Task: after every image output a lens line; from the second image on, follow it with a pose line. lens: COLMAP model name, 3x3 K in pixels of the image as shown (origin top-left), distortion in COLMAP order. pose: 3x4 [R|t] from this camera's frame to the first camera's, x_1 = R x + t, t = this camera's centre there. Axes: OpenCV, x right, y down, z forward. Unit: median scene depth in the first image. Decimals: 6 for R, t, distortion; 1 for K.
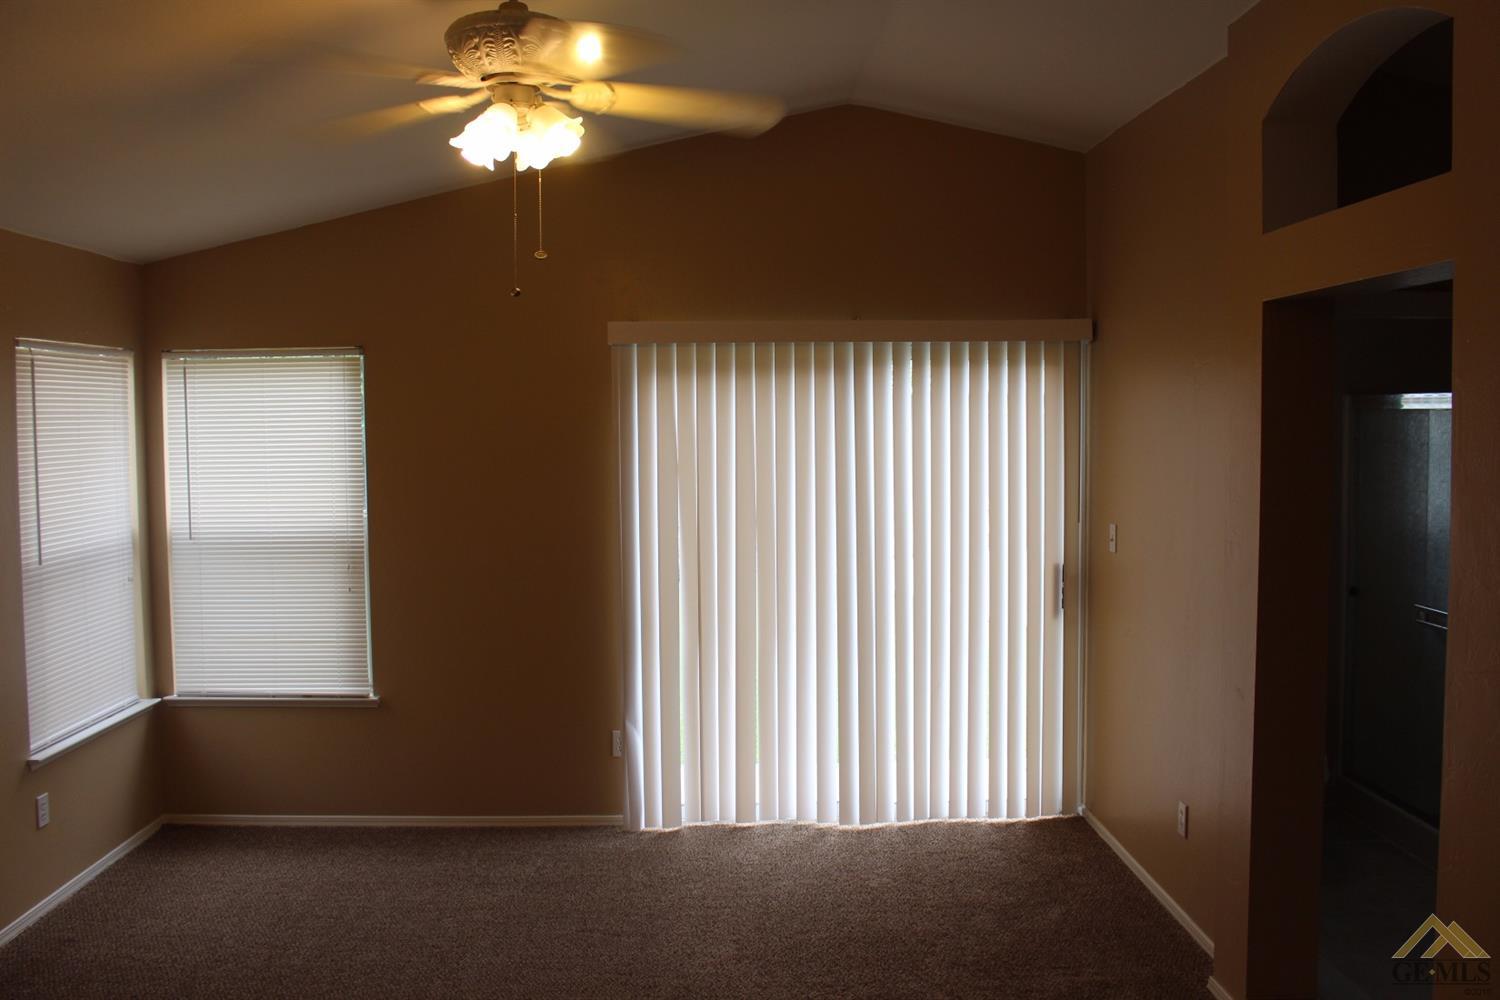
lens RADIAL K [[1259.1, 0, 749.3], [0, 1259.1, 499.2], [0, 0, 1]] dist [-0.144714, 0.106017]
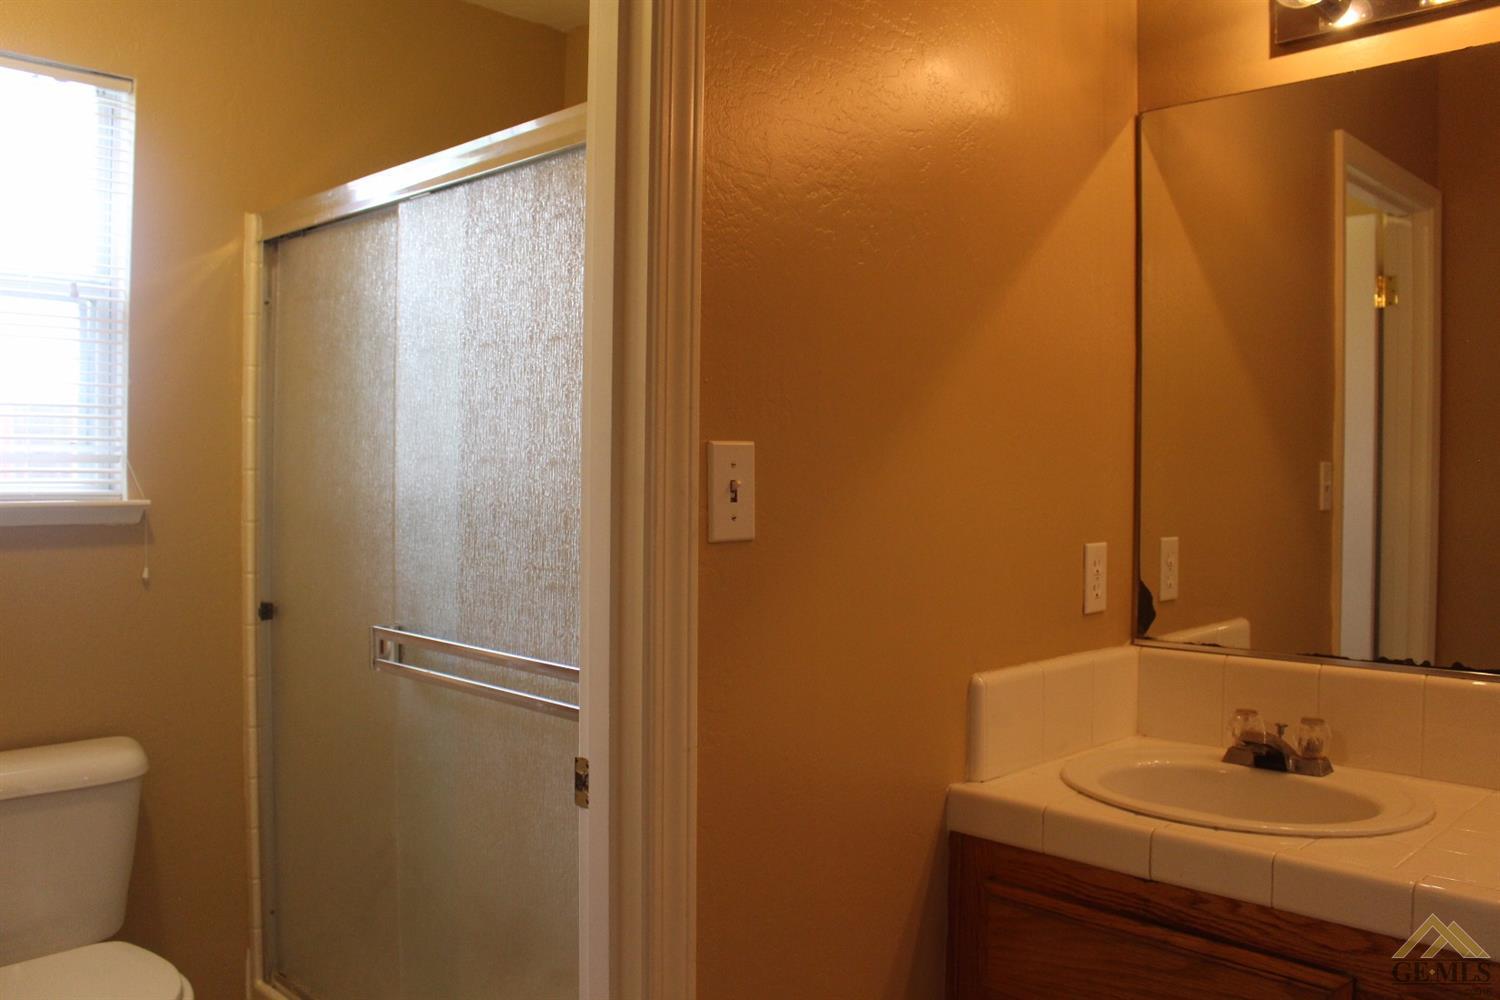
lens RADIAL K [[1259.1, 0, 748.3], [0, 1259.1, 496.1], [0, 0, 1]] dist [-0.144714, 0.106017]
pose [[0.709165, 0.000056, 0.705043, 0.317134], [0.026799, 0.999275, -0.027036, 0.054216], [-0.704533, 0.038068, 0.708649, 0.567618]]
